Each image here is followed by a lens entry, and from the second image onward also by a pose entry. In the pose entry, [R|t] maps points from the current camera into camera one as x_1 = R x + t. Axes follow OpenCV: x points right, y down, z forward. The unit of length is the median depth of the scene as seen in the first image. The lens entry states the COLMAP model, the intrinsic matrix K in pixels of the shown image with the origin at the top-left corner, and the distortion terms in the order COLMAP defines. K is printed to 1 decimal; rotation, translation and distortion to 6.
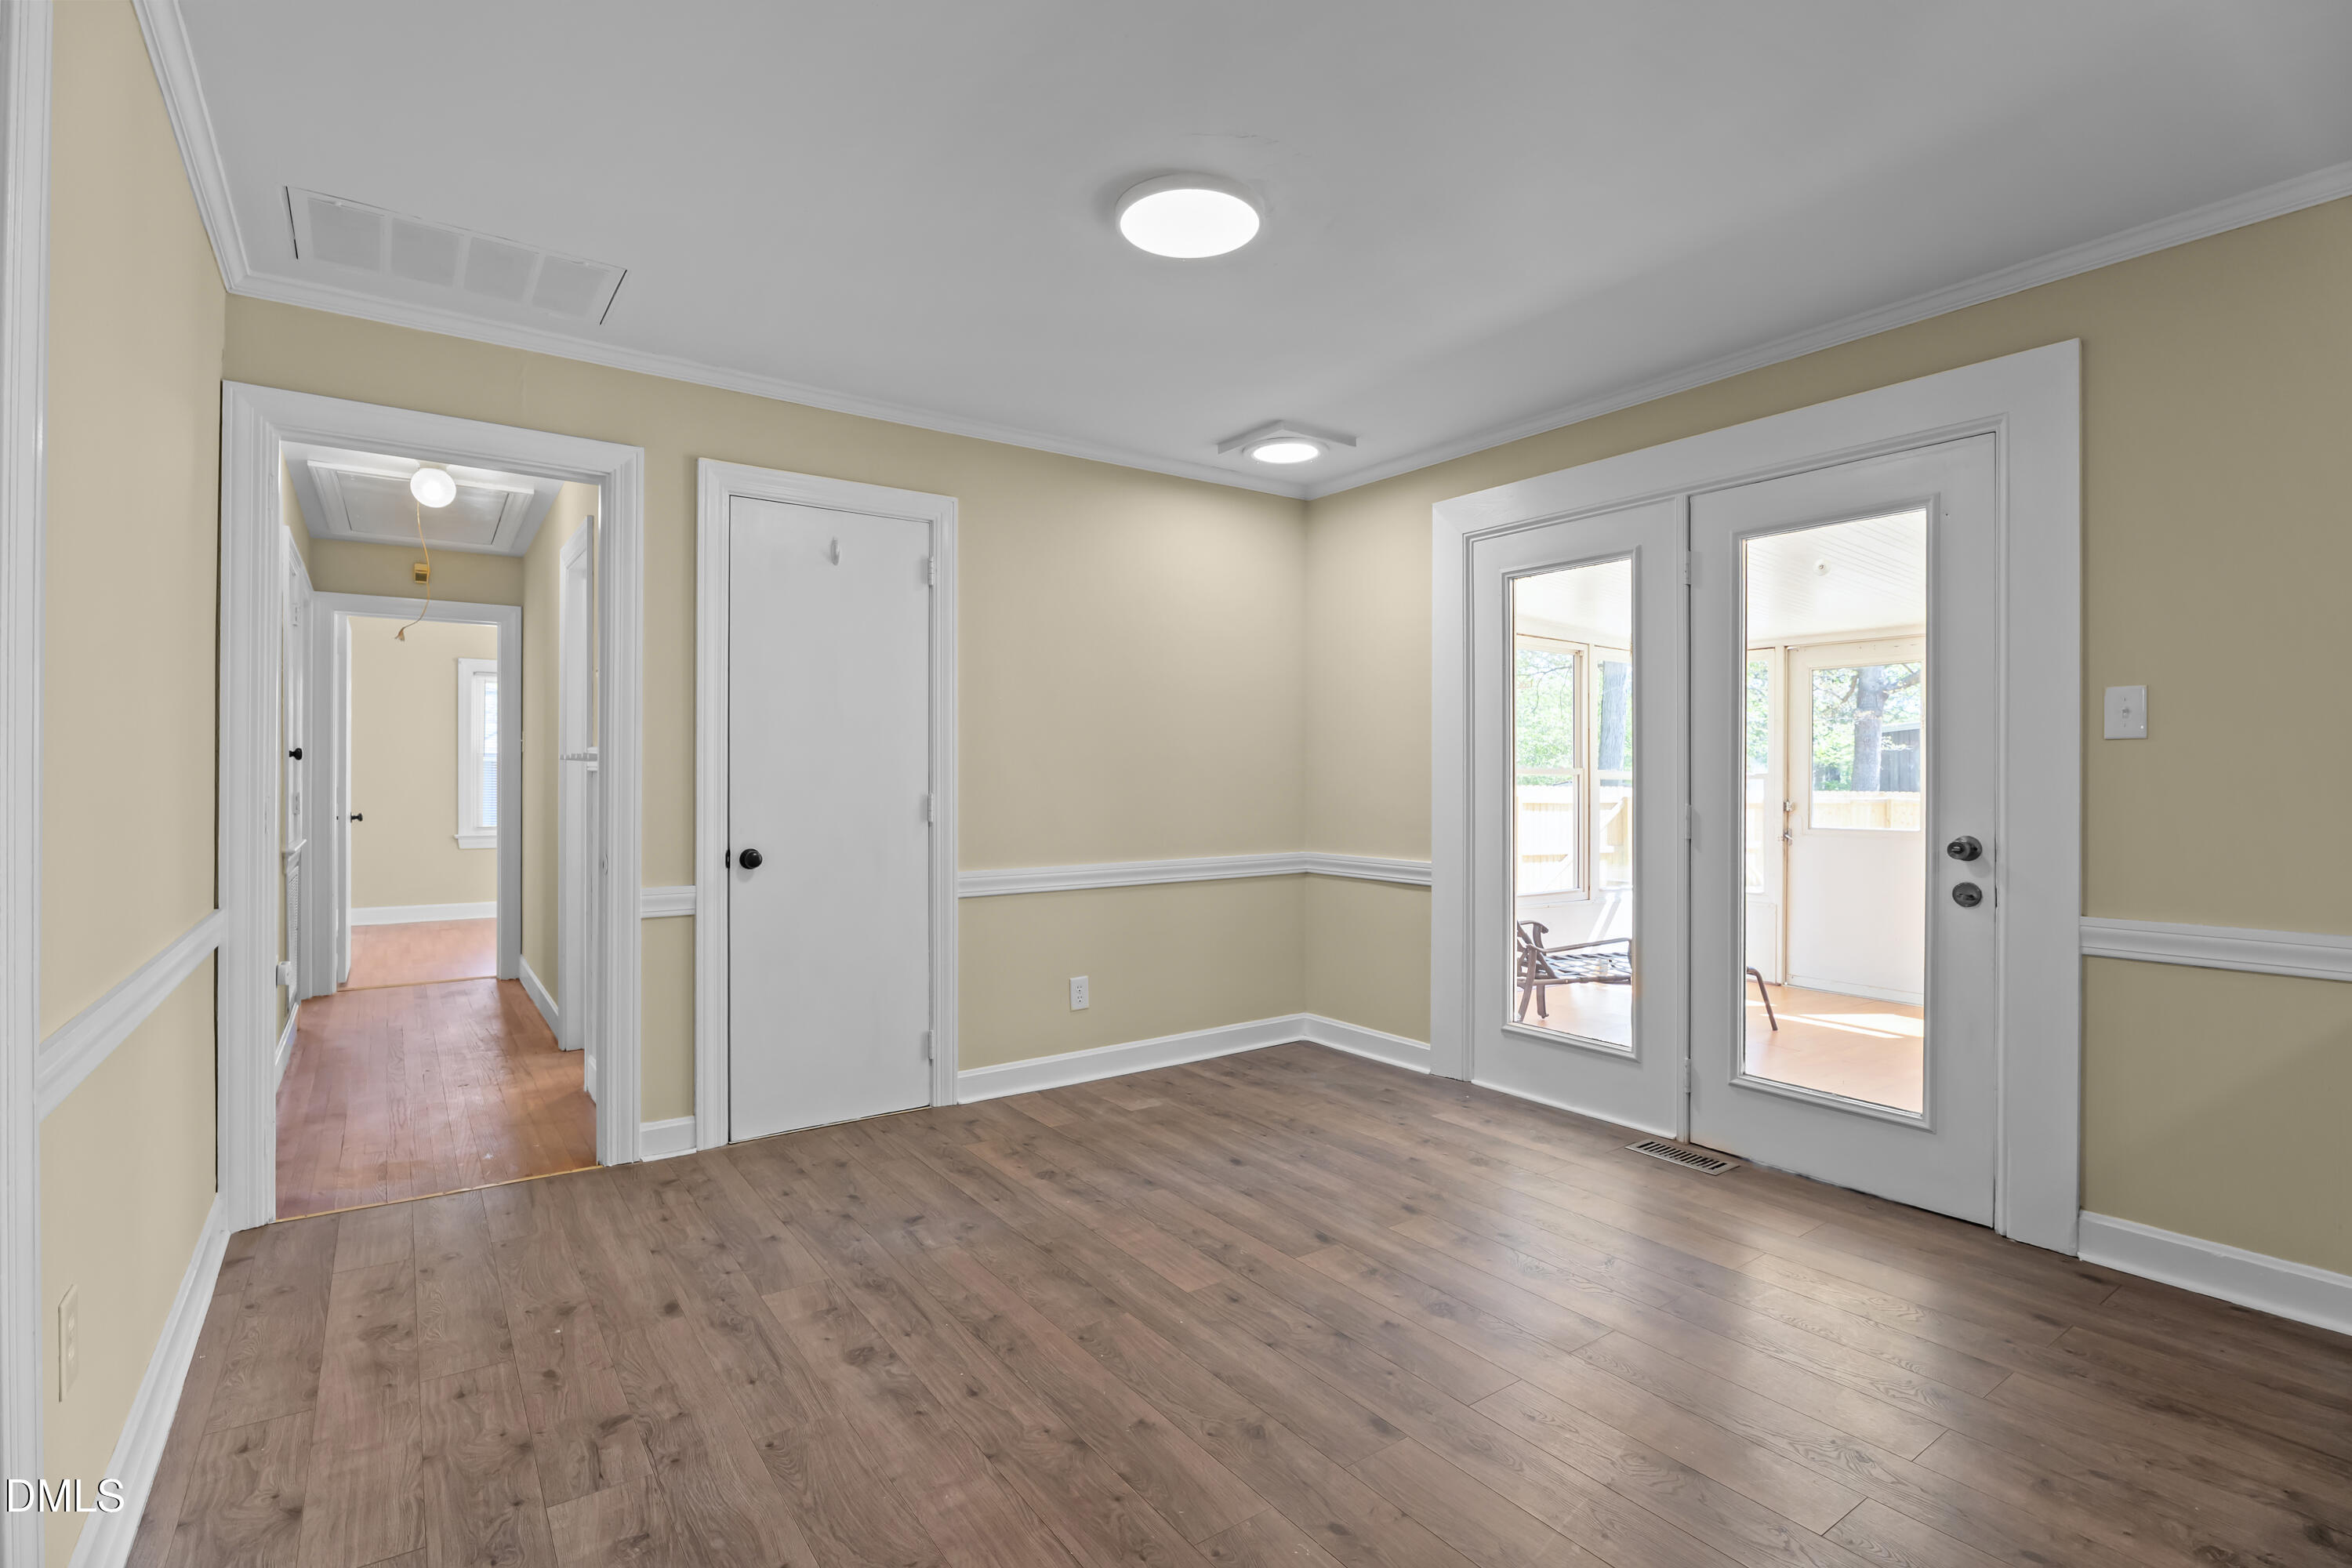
lens RADIAL K [[1102.3, 0, 1184.4], [0, 1102.3, 779.0], [0, 0, 1]] dist [-0.010860, 0.000061]
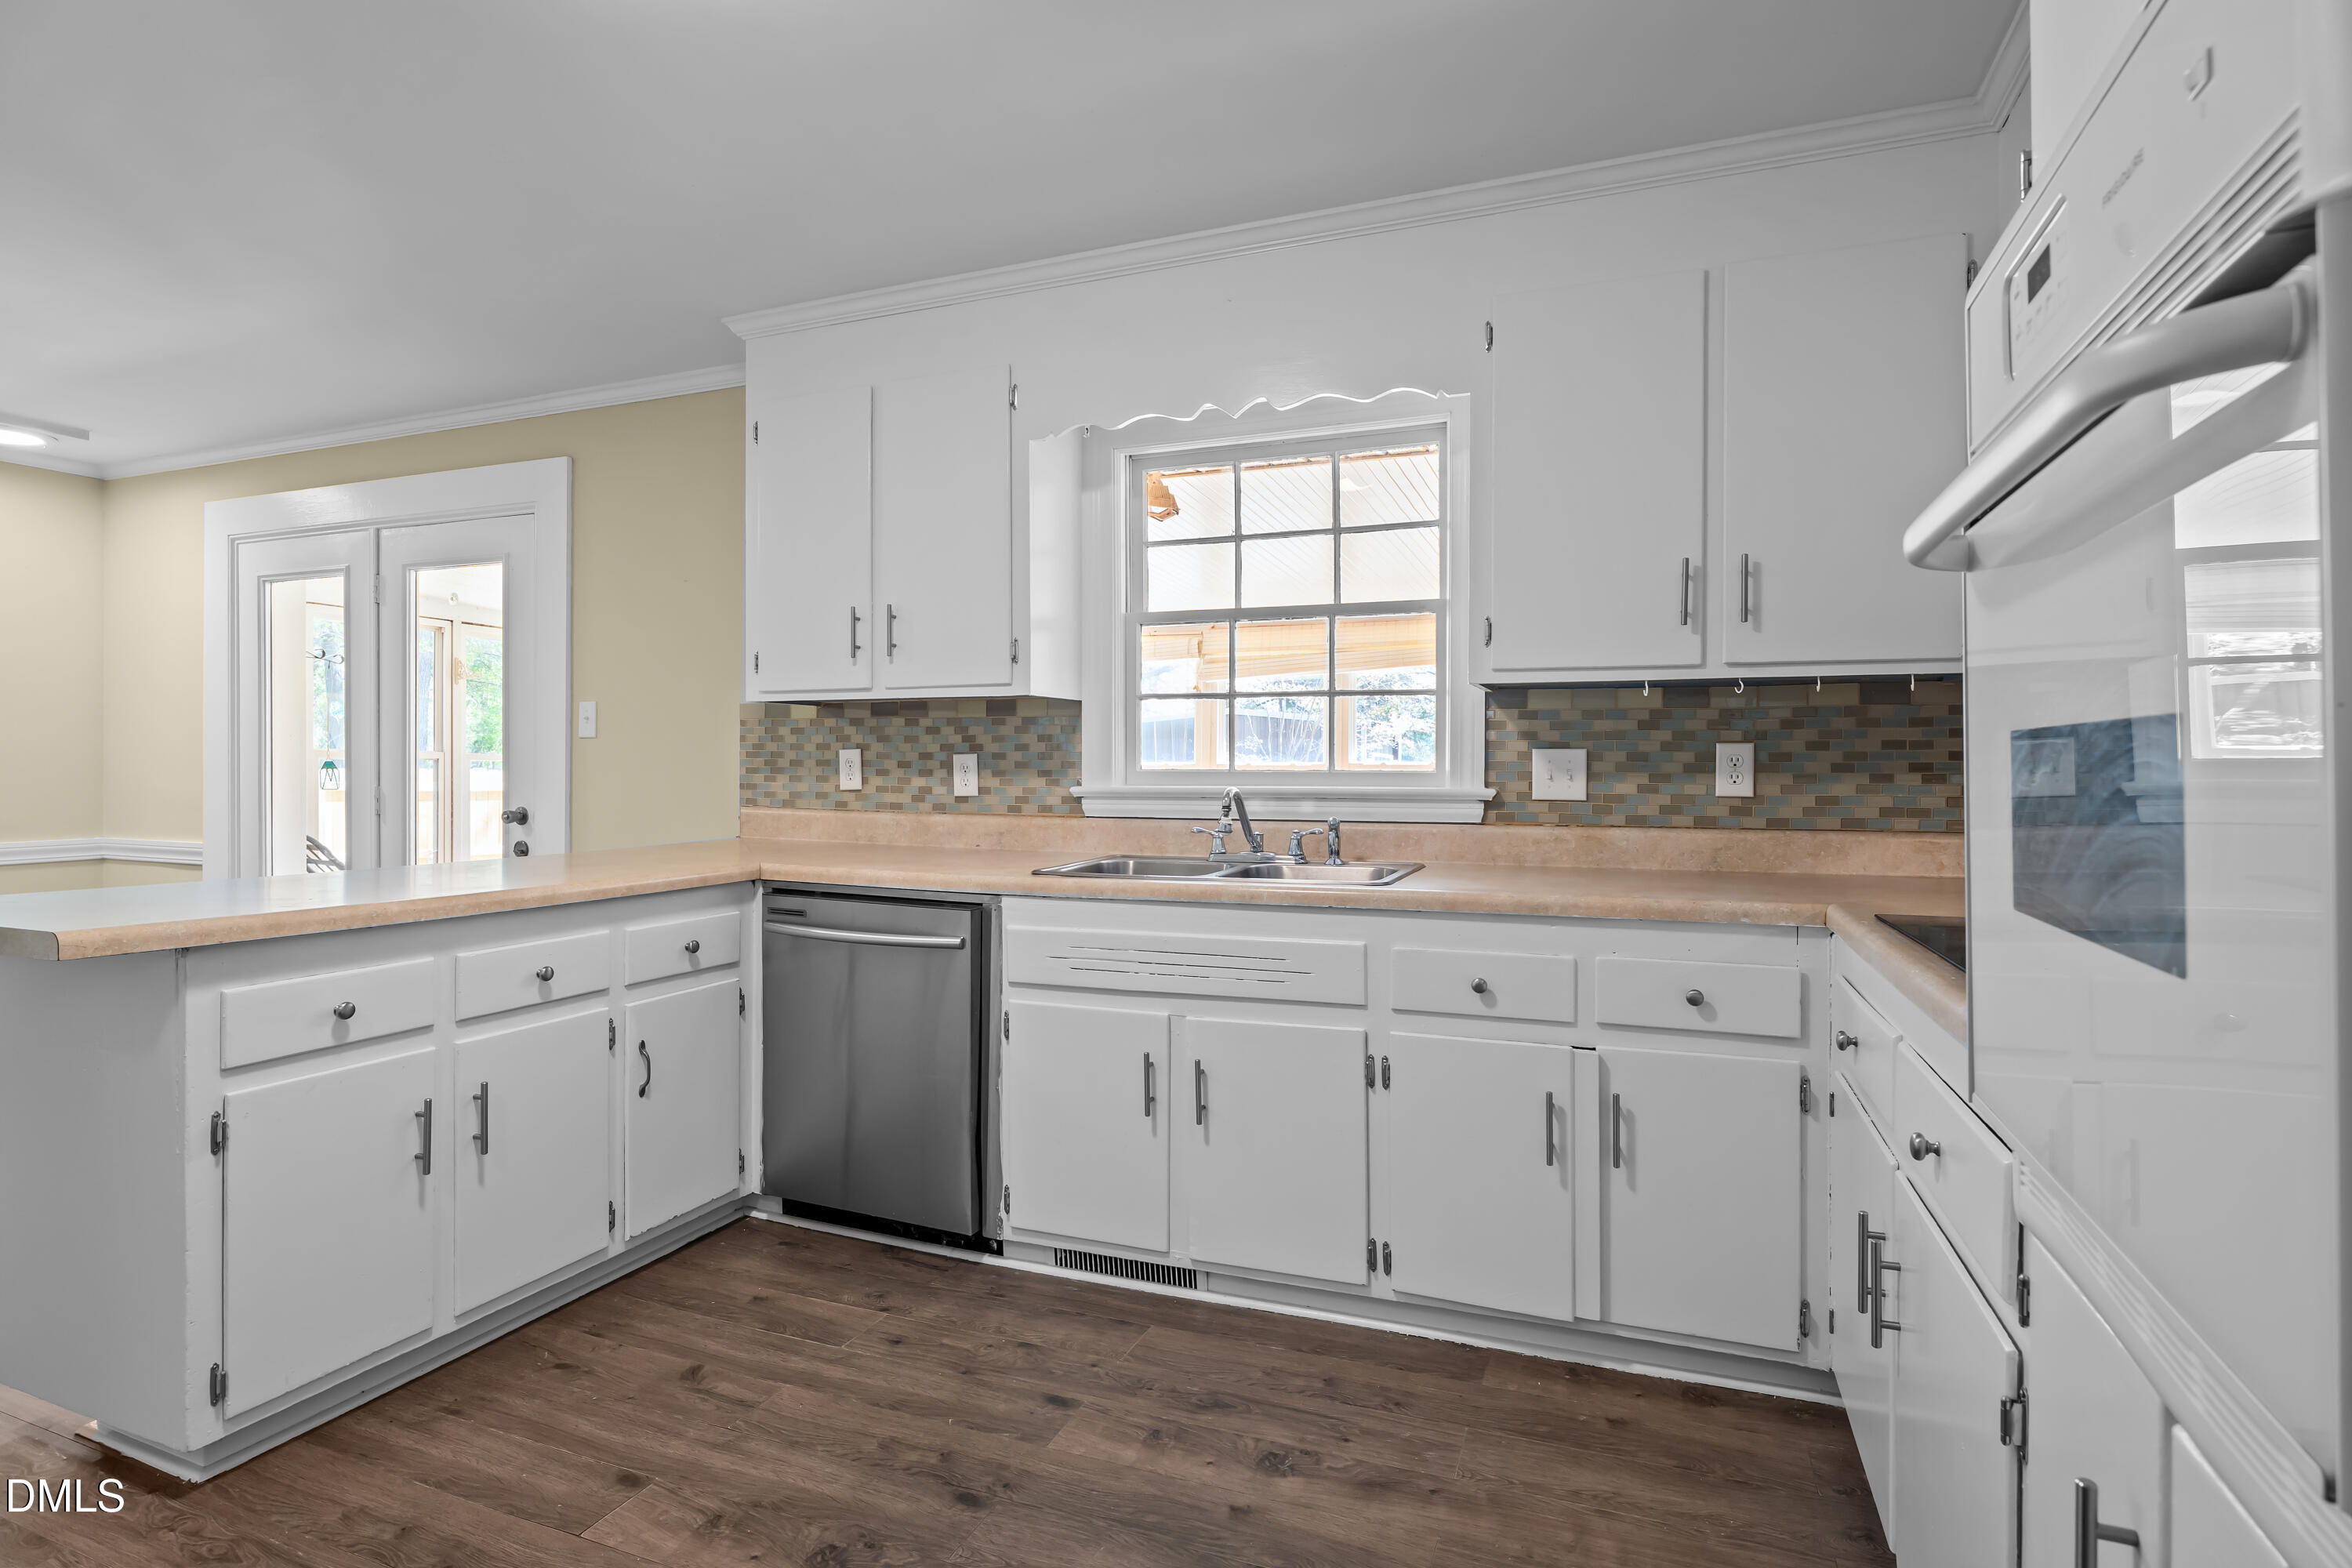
lens RADIAL K [[1180.8, 0, 1182.7], [0, 1180.8, 773.2], [0, 0, 1]] dist [-0.015560, -0.000073]
pose [[0.841063, -0.002124, 0.540933, 0.659768], [-0.002713, 0.999963, 0.008145, -0.004090], [-0.540931, -0.008318, 0.841026, -0.724460]]
